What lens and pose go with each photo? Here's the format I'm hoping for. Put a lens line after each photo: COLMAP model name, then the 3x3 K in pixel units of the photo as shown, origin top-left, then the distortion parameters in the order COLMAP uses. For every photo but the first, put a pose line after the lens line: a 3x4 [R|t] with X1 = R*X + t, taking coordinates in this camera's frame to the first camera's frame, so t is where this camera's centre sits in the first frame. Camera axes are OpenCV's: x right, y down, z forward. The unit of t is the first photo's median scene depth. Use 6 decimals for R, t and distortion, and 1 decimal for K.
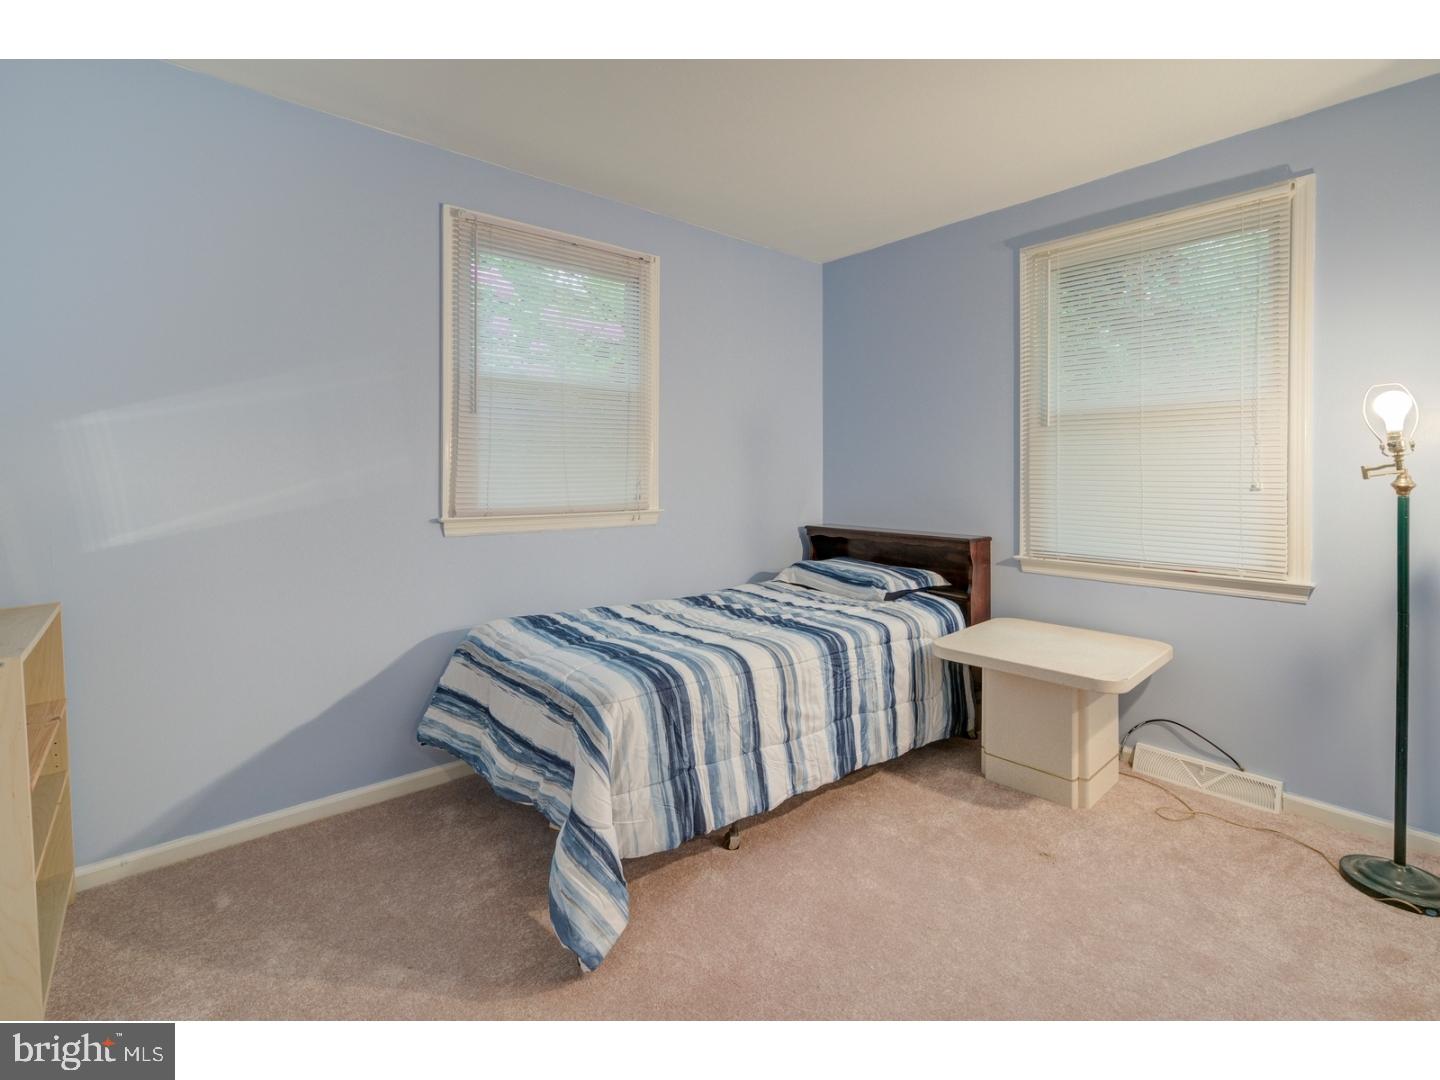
lens RADIAL K [[655.8, 0, 719.8], [0, 655.8, 514.0], [0, 0, 1]] dist [0.002153, 0.000636]
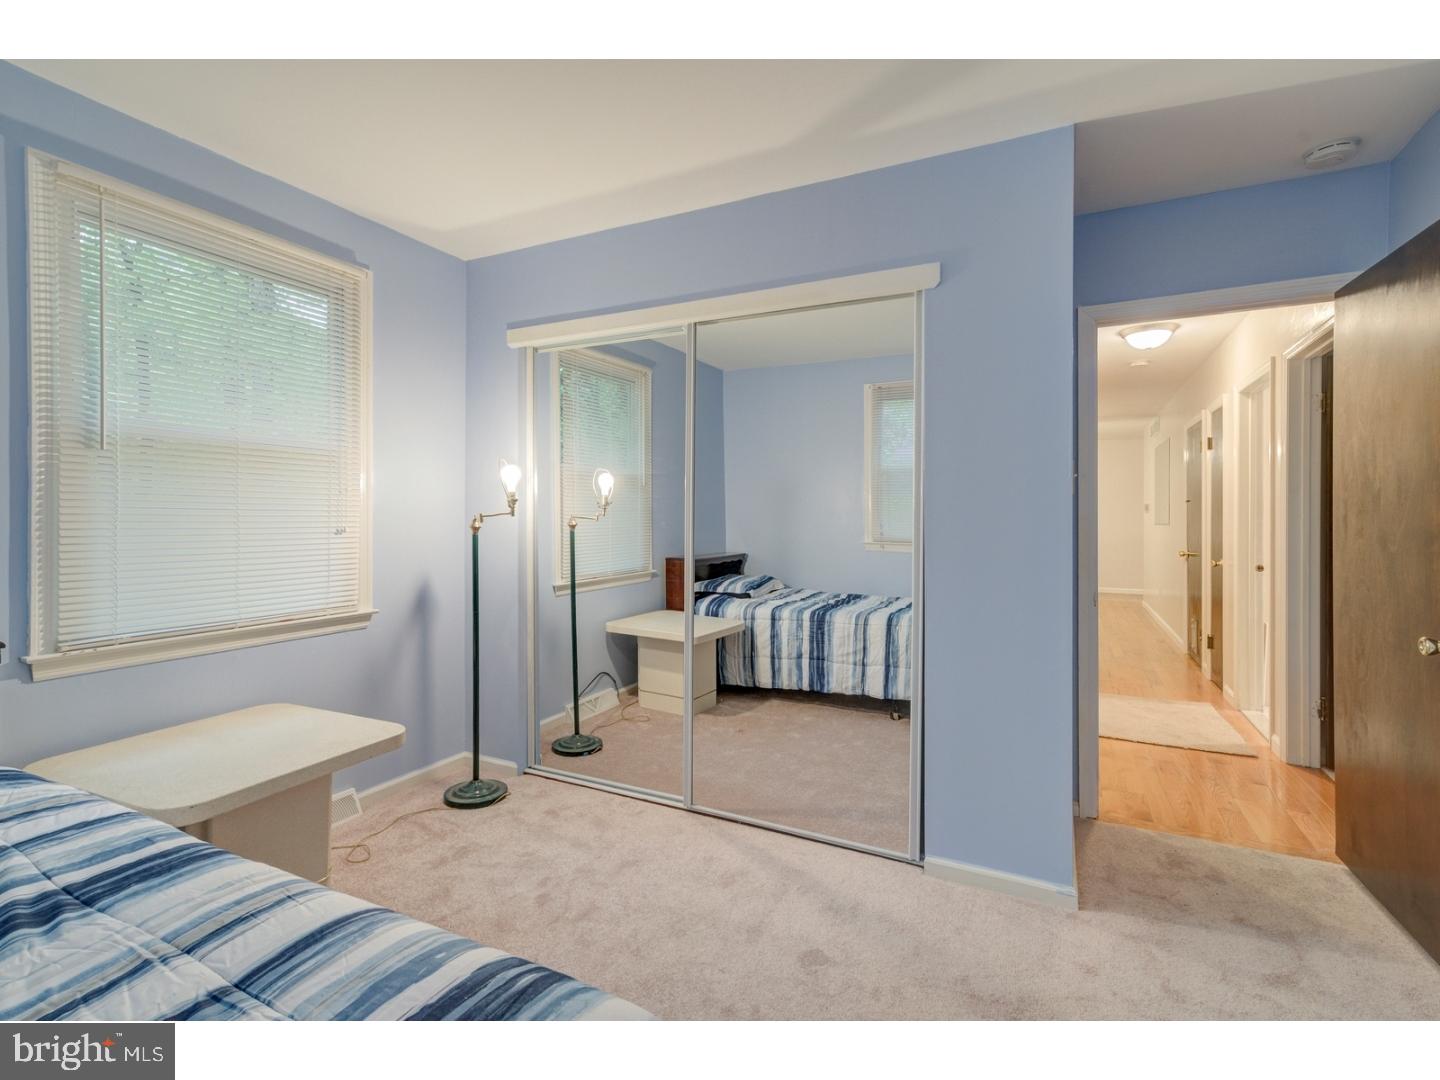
lens RADIAL K [[680.2, 0, 714.2], [0, 680.2, 521.5], [0, 0, 1]] dist [0.002881, 0.001023]
pose [[-0.393568, -0.005508, 0.919279, -0.500420], [0.061805, 0.997561, 0.032438, -0.056706], [-0.917216, 0.069583, -0.392268, 0.890897]]
